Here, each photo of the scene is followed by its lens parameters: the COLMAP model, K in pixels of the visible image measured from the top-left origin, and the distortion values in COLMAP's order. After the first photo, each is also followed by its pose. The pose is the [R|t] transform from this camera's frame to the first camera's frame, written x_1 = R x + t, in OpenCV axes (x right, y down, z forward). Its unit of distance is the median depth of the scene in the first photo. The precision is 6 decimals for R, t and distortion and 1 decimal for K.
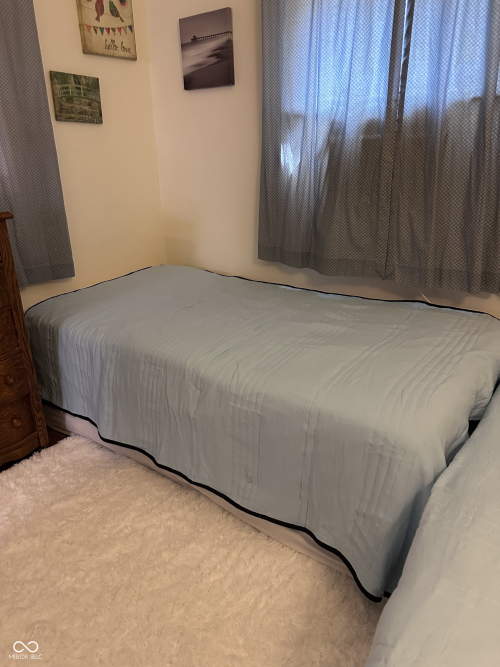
lens RADIAL K [[470.9, 0, 249.2], [0, 470.9, 333.4], [0, 0, 1]] dist [0.063178, -0.084738]
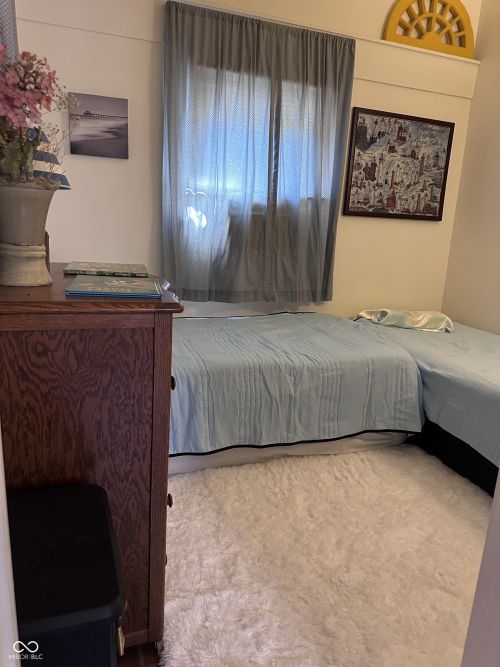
lens RADIAL K [[470.9, 0, 248.4], [0, 470.9, 335.9], [0, 0, 1]] dist [0.063178, -0.084738]
pose [[0.566140, -0.154750, 0.809653, -1.098856], [0.233407, 0.972116, 0.022594, -0.057205], [-0.790574, 0.176187, 0.586474, 0.168567]]
